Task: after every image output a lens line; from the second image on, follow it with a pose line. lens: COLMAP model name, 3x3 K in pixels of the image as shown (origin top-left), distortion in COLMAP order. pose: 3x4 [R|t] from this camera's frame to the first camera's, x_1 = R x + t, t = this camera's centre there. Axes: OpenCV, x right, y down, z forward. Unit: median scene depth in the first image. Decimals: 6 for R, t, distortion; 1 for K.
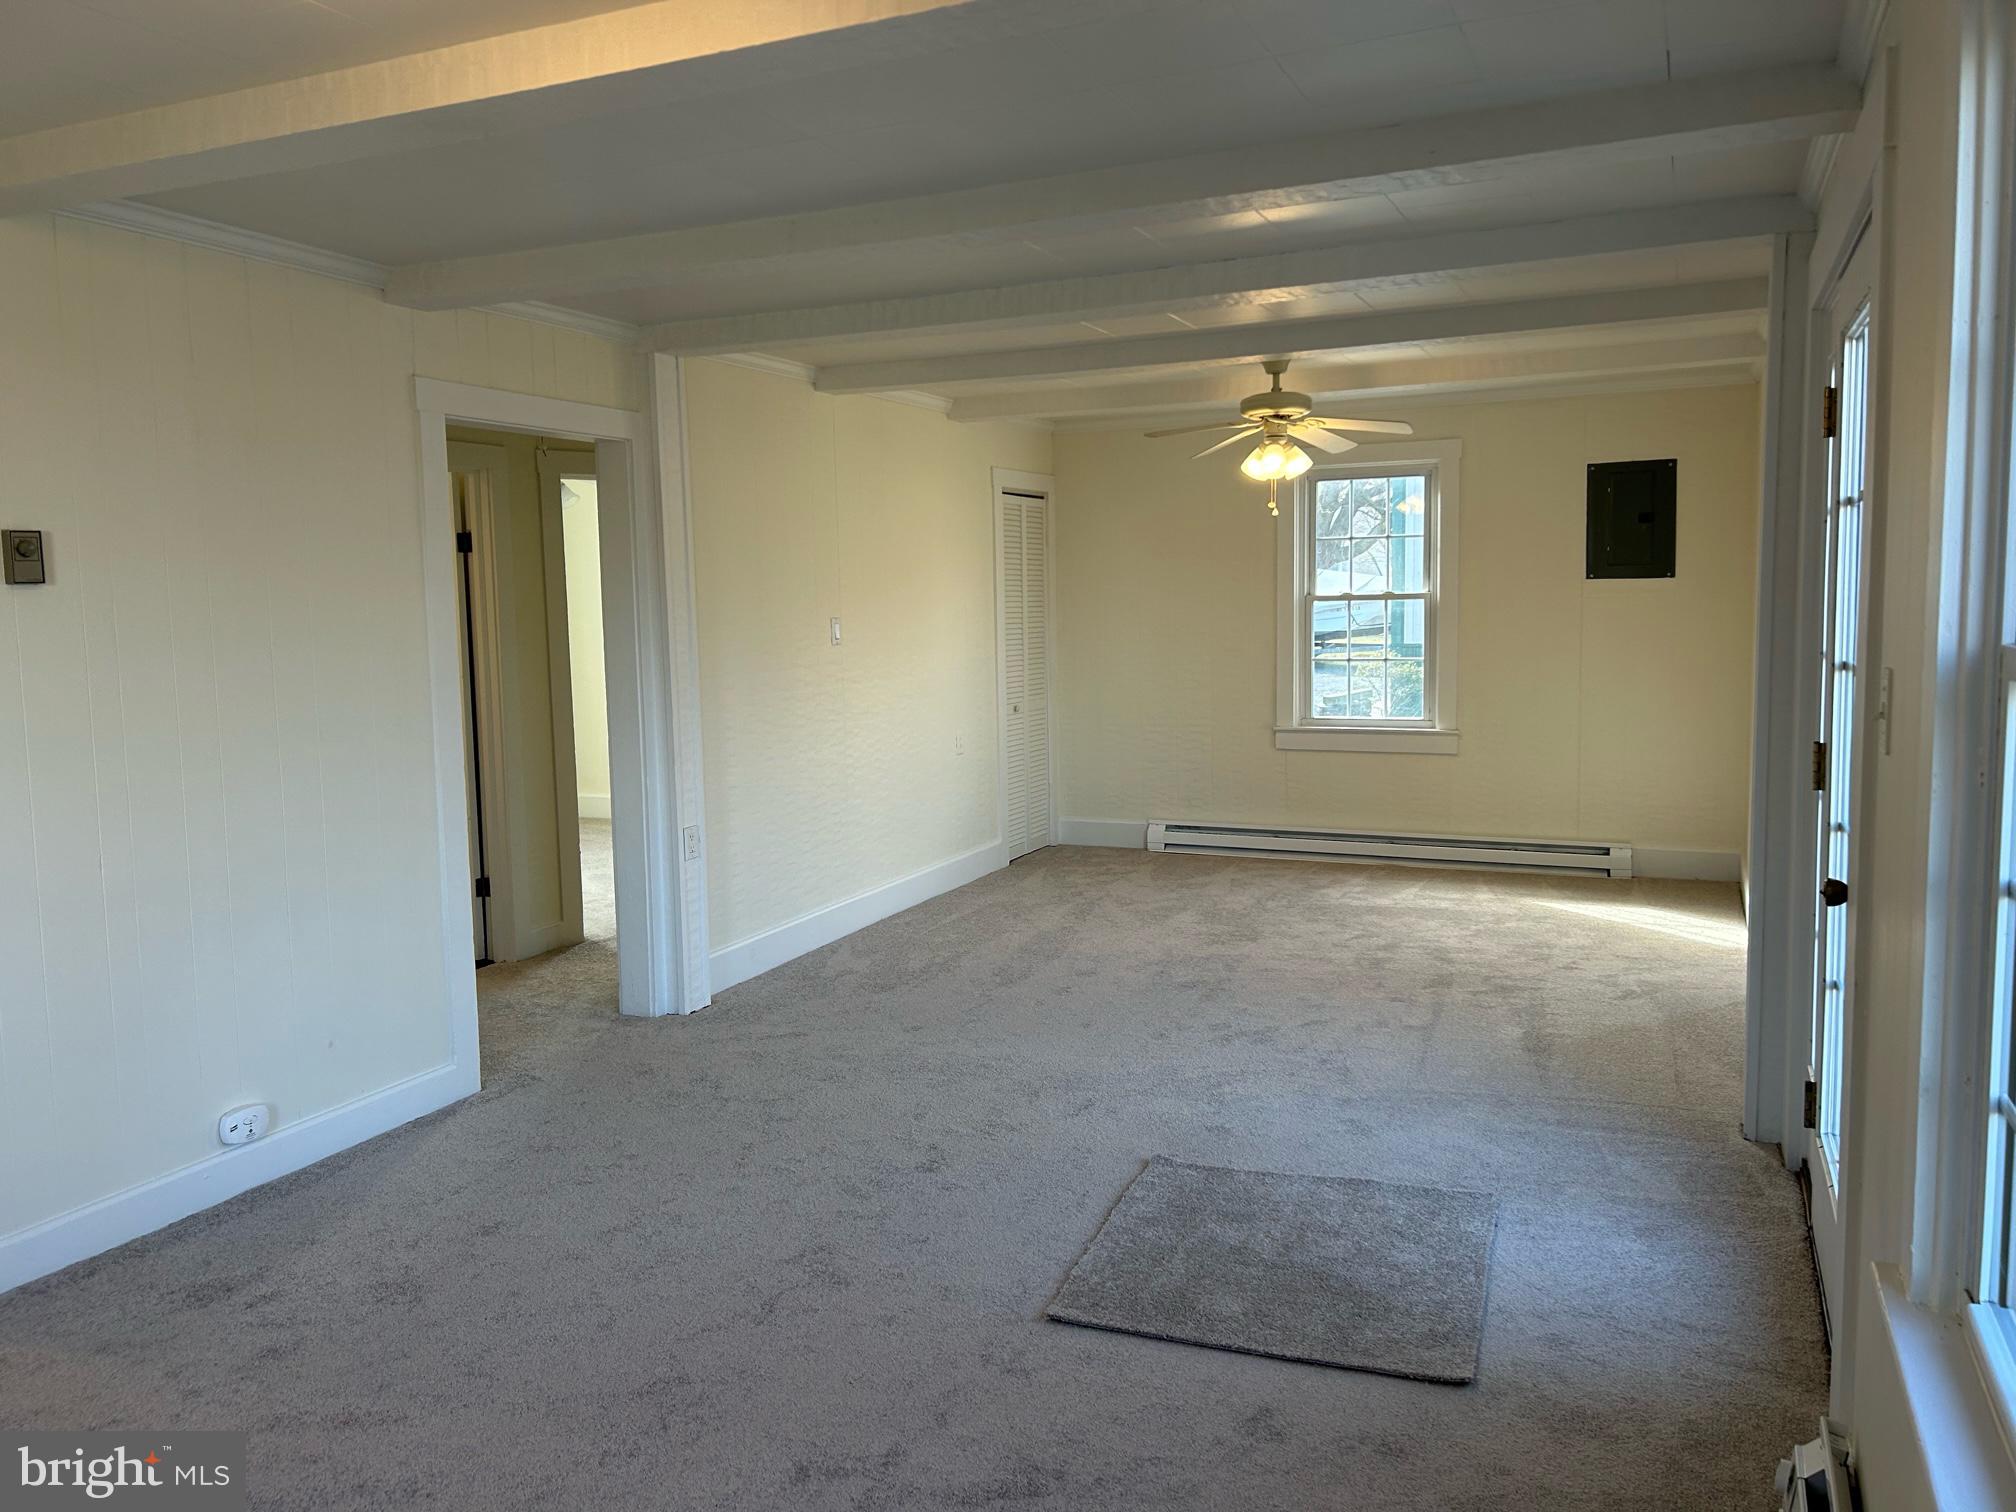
lens RADIAL K [[1513.6, 0, 1005.7], [0, 1513.6, 741.2], [0, 0, 1]] dist [0.031952, -0.043555]
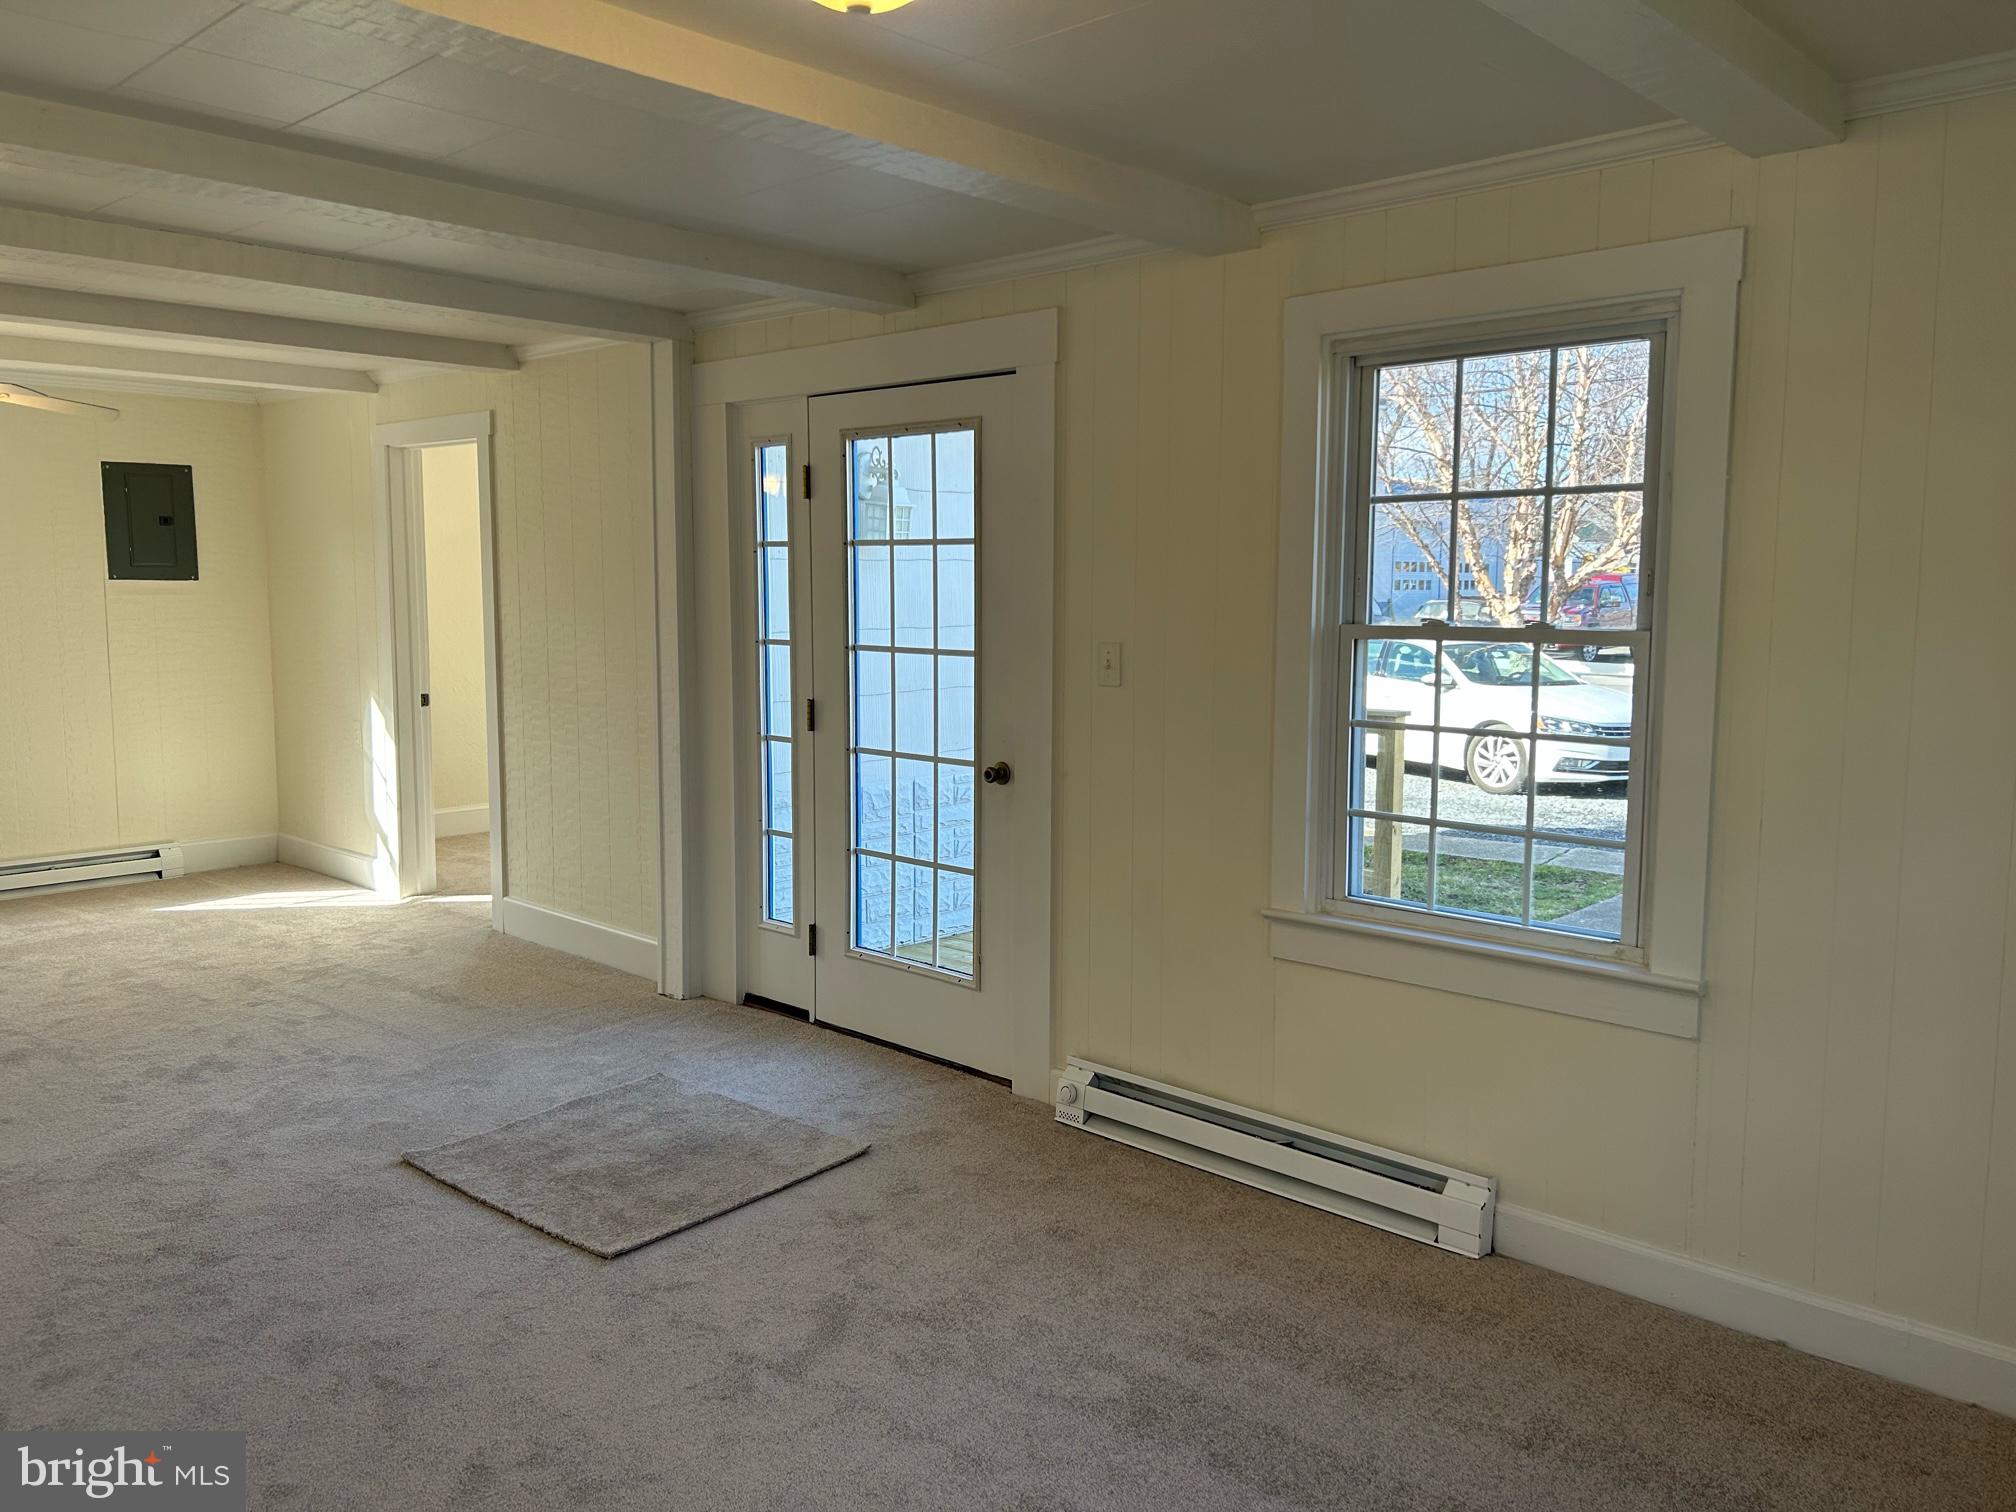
lens RADIAL K [[1513.6, 0, 1022.0], [0, 1513.6, 738.2], [0, 0, 1]] dist [0.031952, -0.043555]
pose [[0.286927, -0.072627, 0.955195, -0.612332], [0.078980, 0.995521, 0.051968, -0.015938], [-0.954691, 0.060530, 0.291378, 0.260935]]
